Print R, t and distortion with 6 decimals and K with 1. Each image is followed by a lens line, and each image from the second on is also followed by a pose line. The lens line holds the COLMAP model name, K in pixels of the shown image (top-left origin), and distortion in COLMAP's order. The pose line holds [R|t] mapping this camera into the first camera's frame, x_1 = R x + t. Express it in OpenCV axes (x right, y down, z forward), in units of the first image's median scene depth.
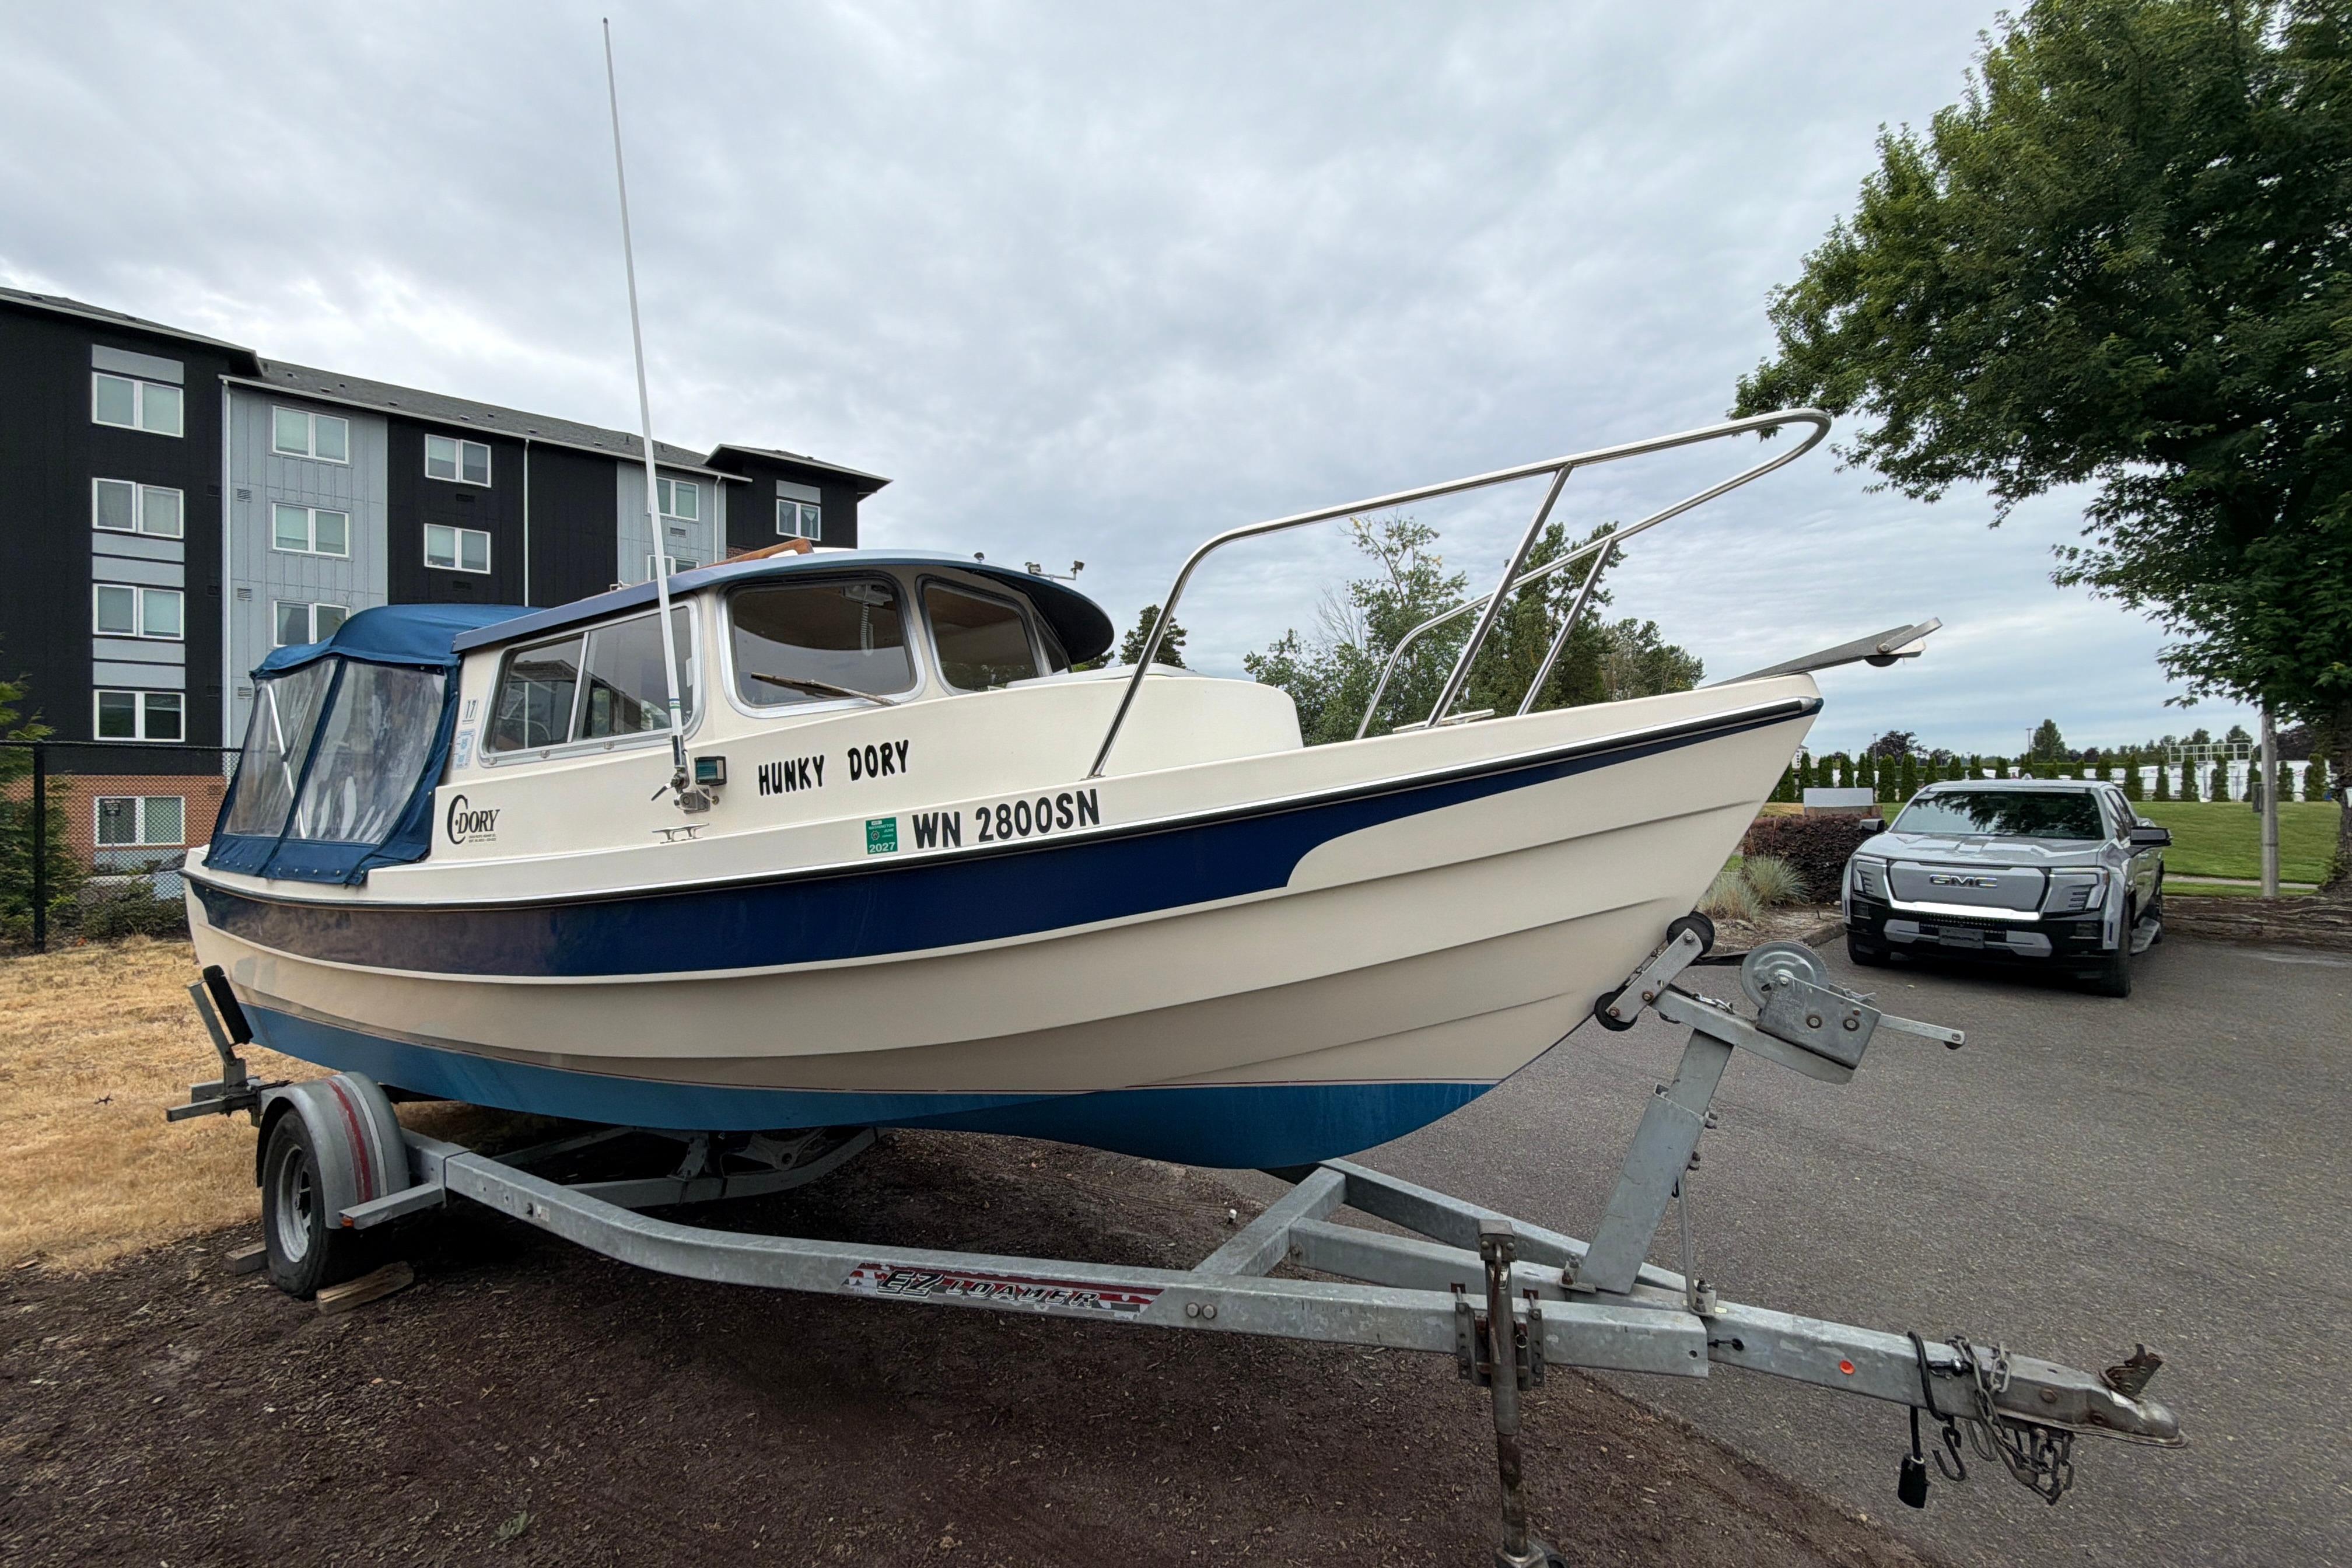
lens RADIAL K [[931.5, 0, 1182.4], [0, 931.5, 788.8], [0, 0, 1]] dist [-0.000851, -0.000388]
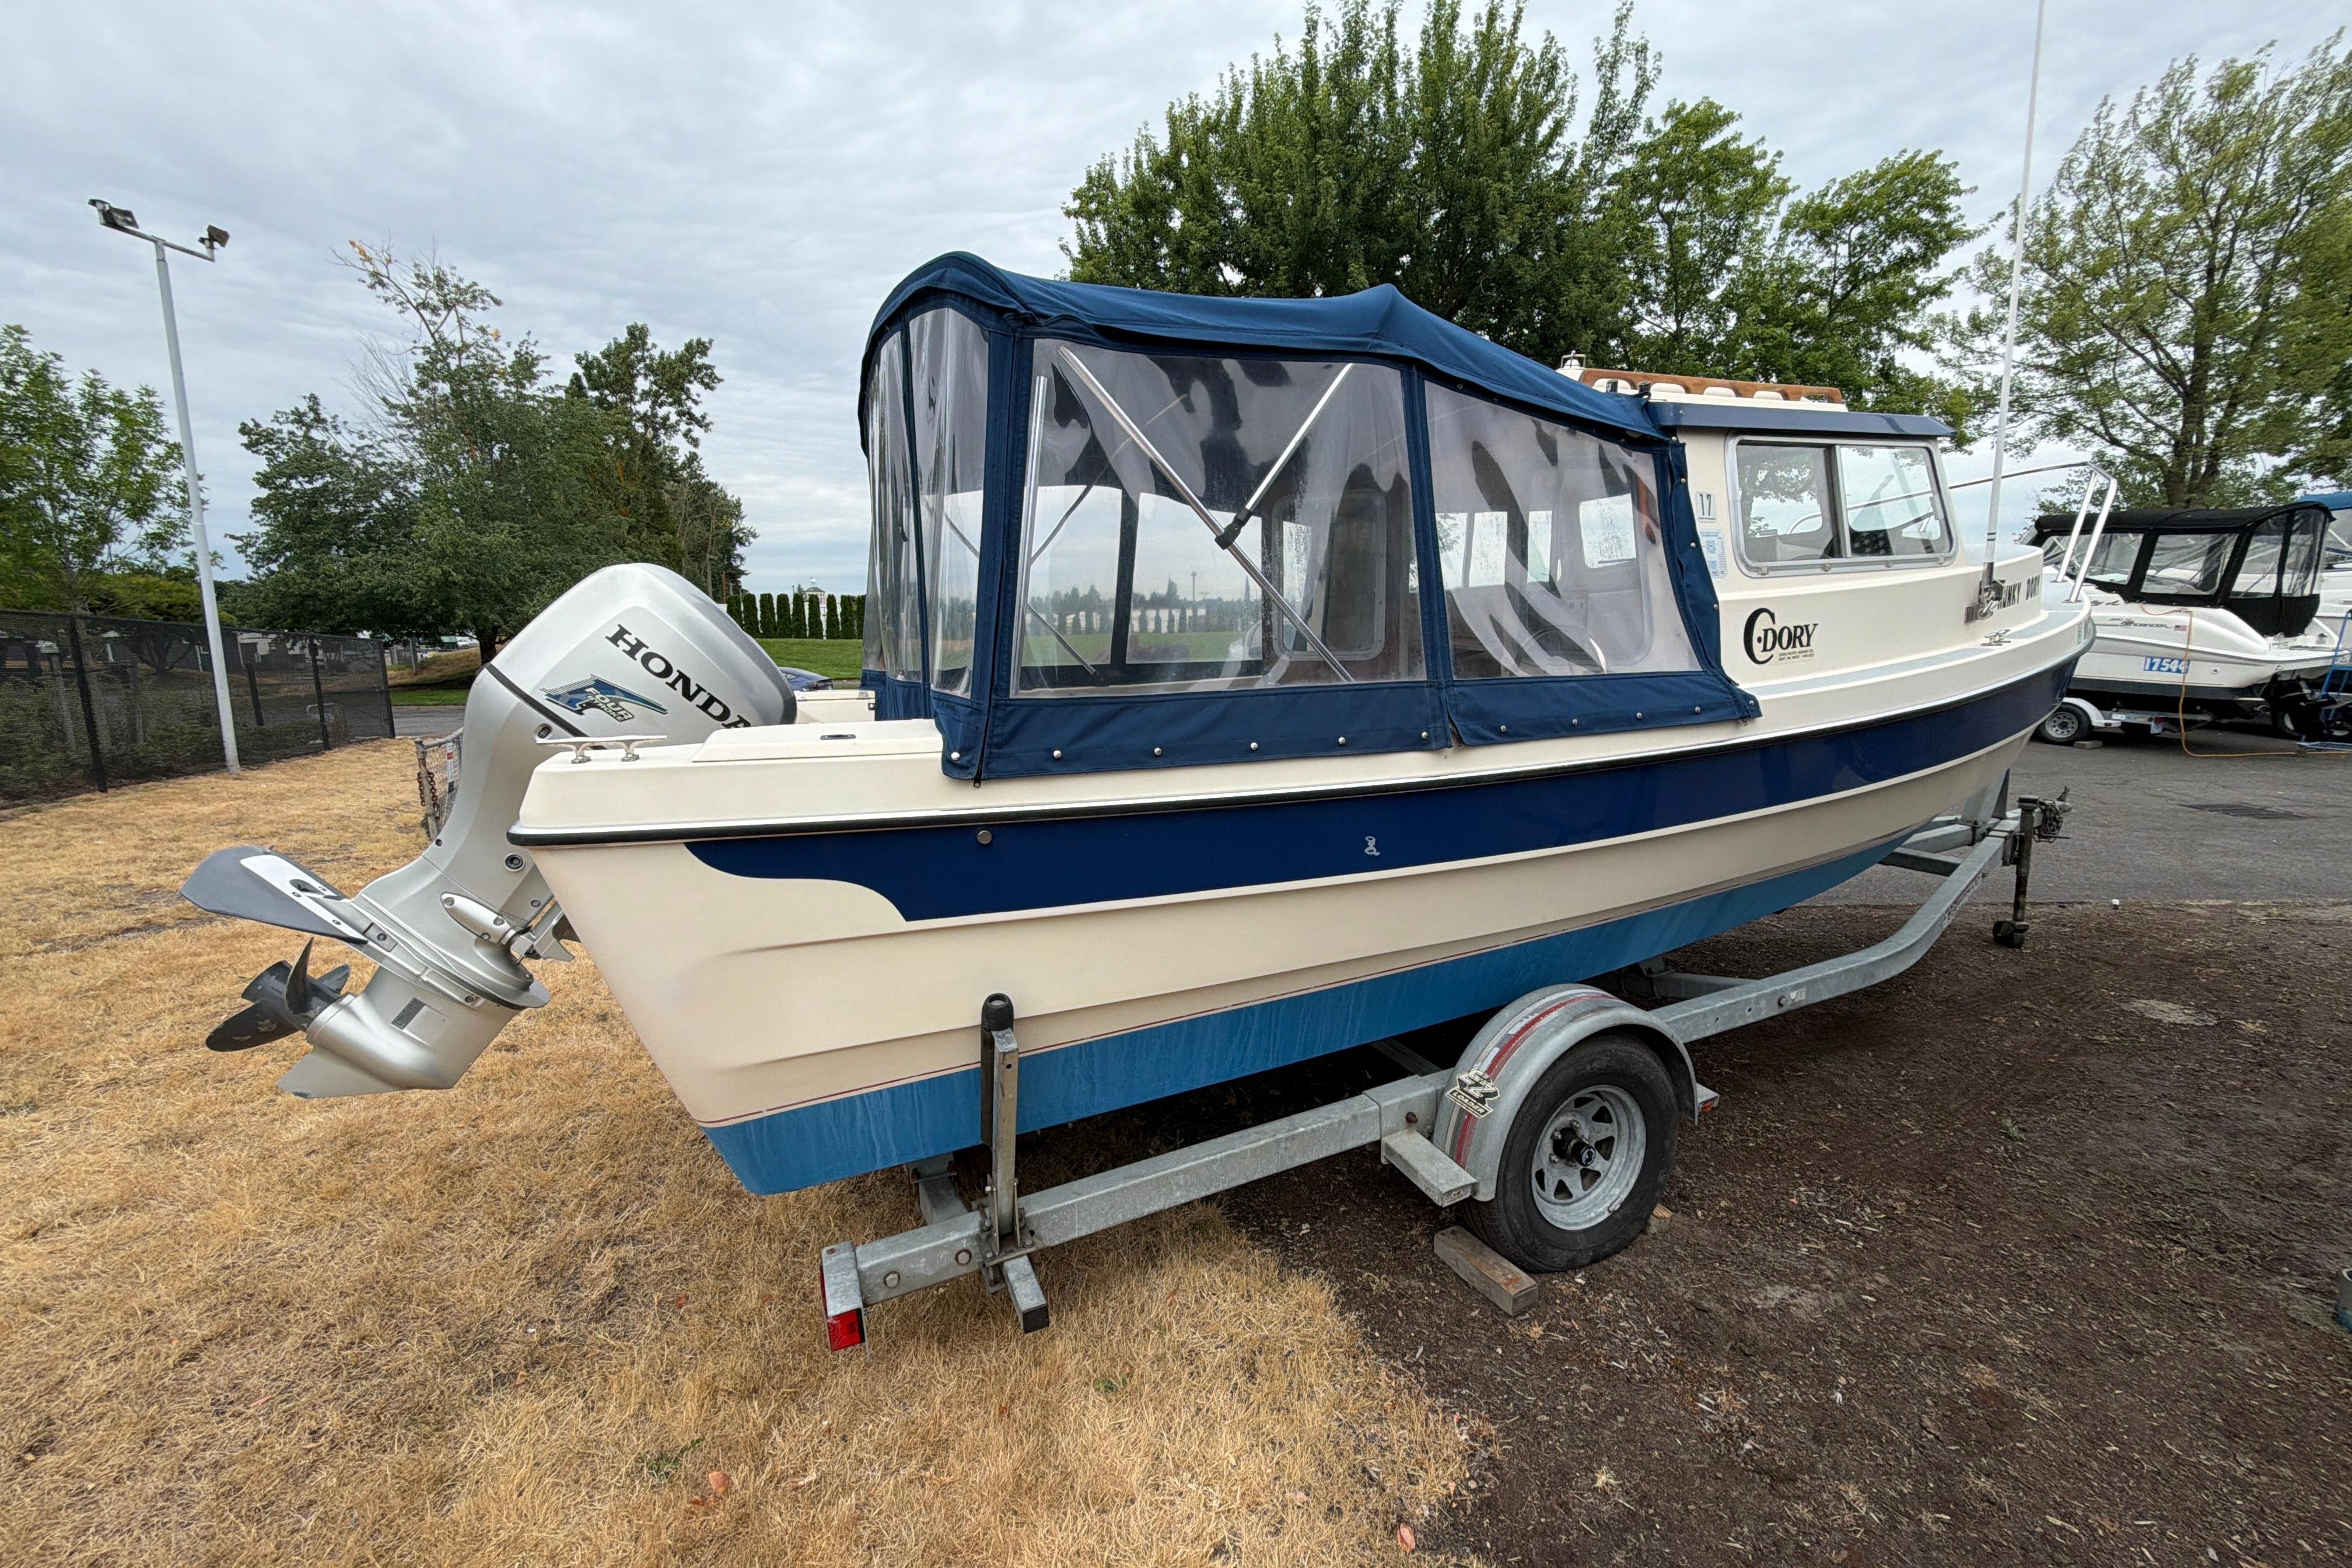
lens RADIAL K [[931.5, 0, 1182.4], [0, 931.5, 788.8], [0, 0, 1]] dist [-0.000851, -0.000388]
pose [[0.567598, -0.142796, 0.810828, -0.631237], [0.004522, 0.985370, 0.170370, 0.007731], [-0.823293, -0.093035, 0.559940, 0.323745]]
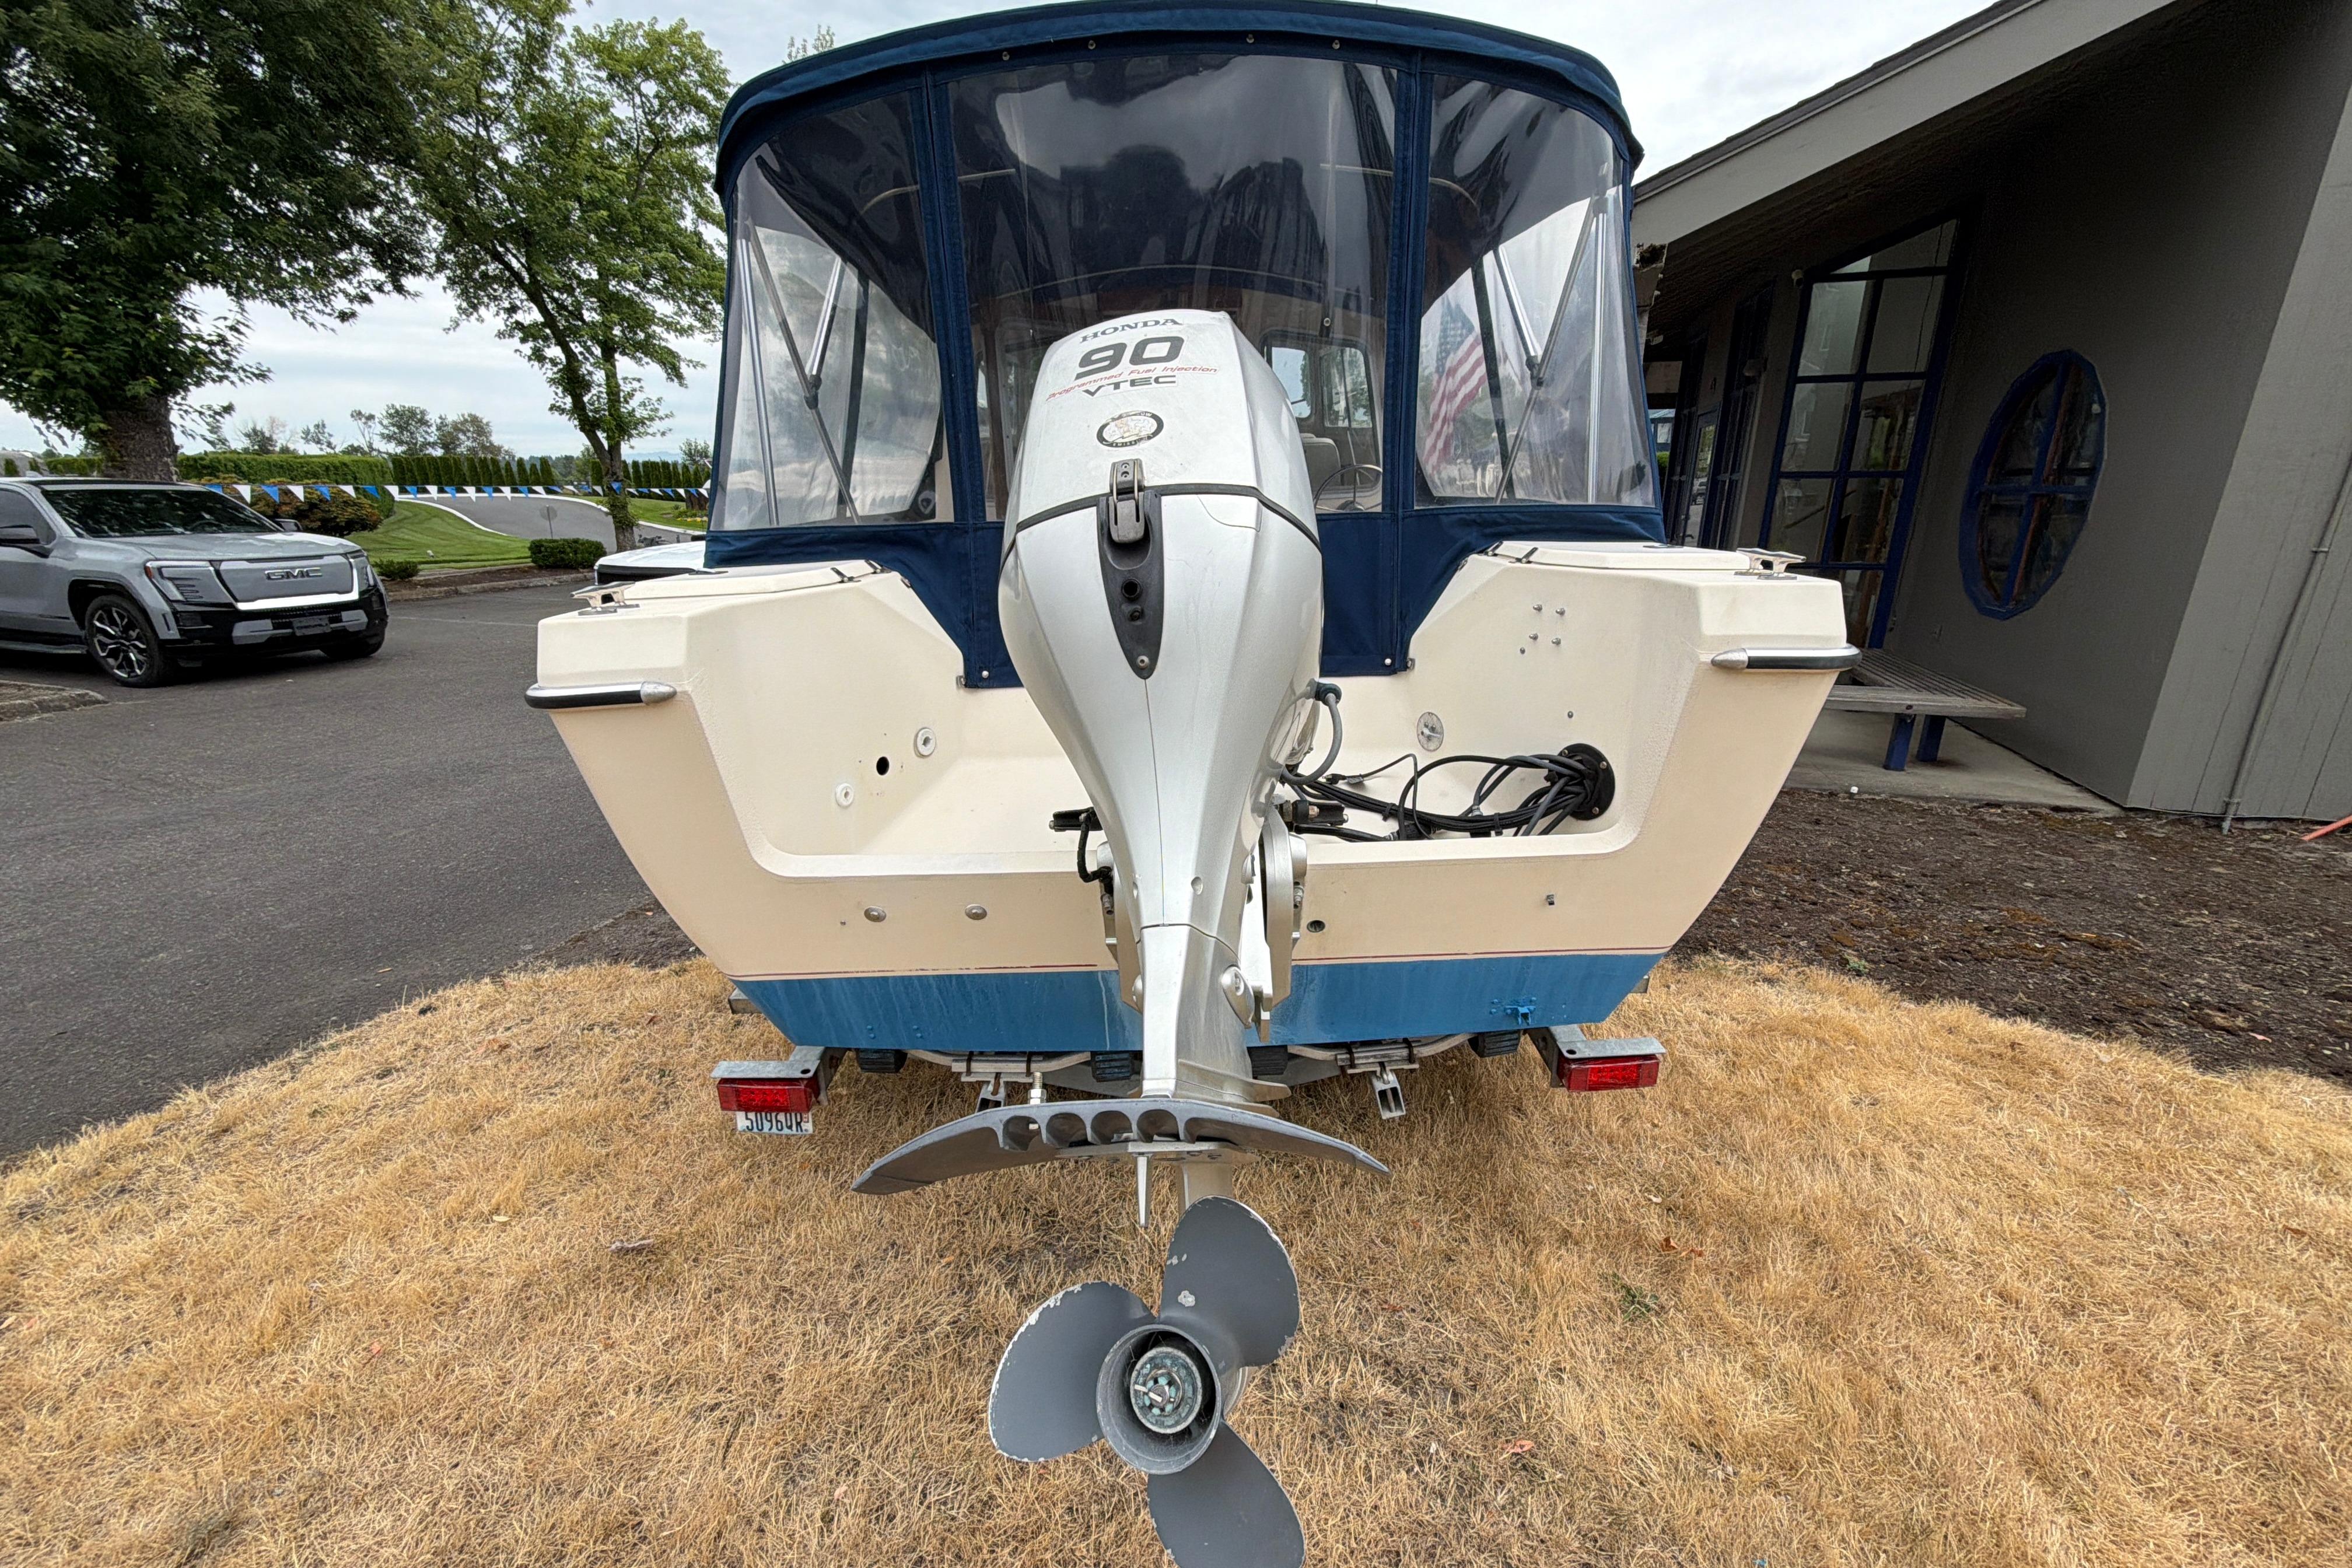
lens RADIAL K [[931.5, 0, 1182.4], [0, 931.5, 788.8], [0, 0, 1]] dist [-0.000851, -0.000388]
pose [[-0.539255, -0.251826, 0.803610, -0.634595], [0.011759, 0.951899, 0.306185, 0.016838], [-0.842061, 0.174561, -0.510355, 0.708485]]
